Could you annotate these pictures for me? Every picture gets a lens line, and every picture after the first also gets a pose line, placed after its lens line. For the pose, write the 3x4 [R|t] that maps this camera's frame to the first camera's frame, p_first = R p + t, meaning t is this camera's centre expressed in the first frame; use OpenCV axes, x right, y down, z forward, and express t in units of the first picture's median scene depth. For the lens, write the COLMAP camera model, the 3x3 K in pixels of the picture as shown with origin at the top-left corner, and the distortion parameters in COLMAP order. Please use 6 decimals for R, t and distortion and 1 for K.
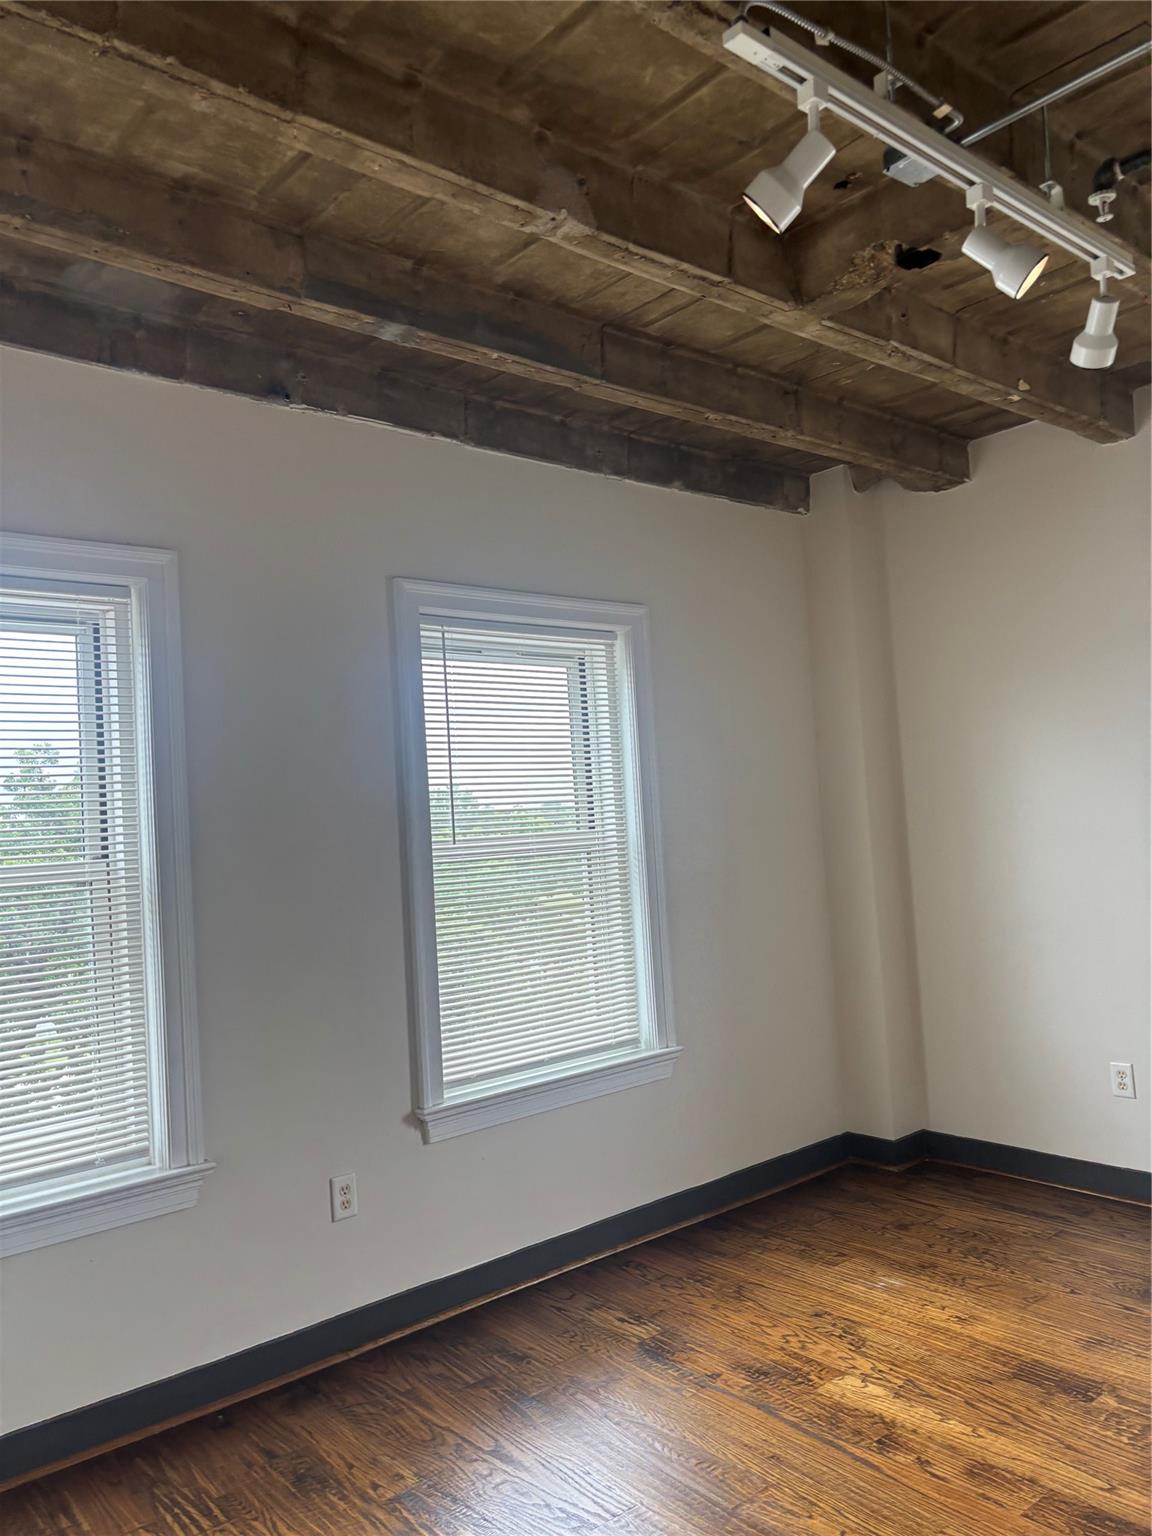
lens RADIAL K [[1114.3, 0, 565.5], [0, 1114.3, 769.5], [0, 0, 1]] dist [0.038220, -0.036894]
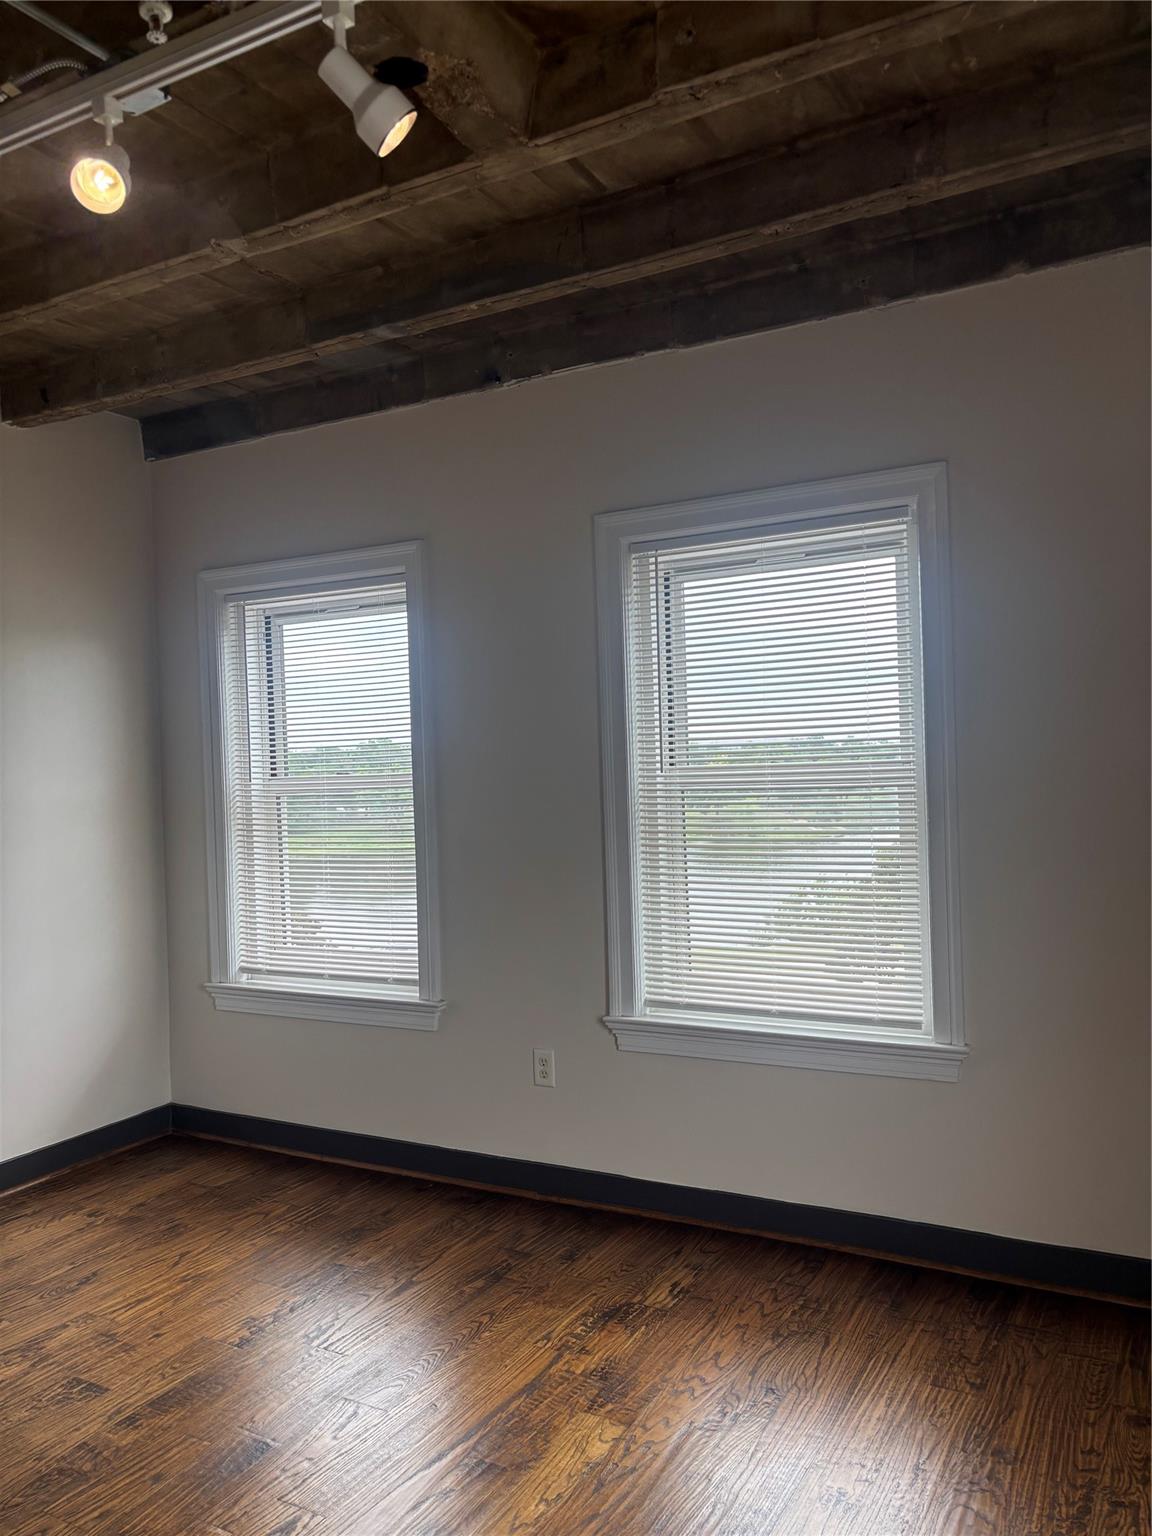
lens RADIAL K [[1114.3, 0, 565.5], [0, 1114.3, 769.5], [0, 0, 1]] dist [0.038220, -0.036894]
pose [[0.388947, 0.047747, -0.920022, 0.873777], [0.053343, 0.995813, 0.074232, -0.014247], [0.919714, -0.077949, 0.384772, 0.598613]]
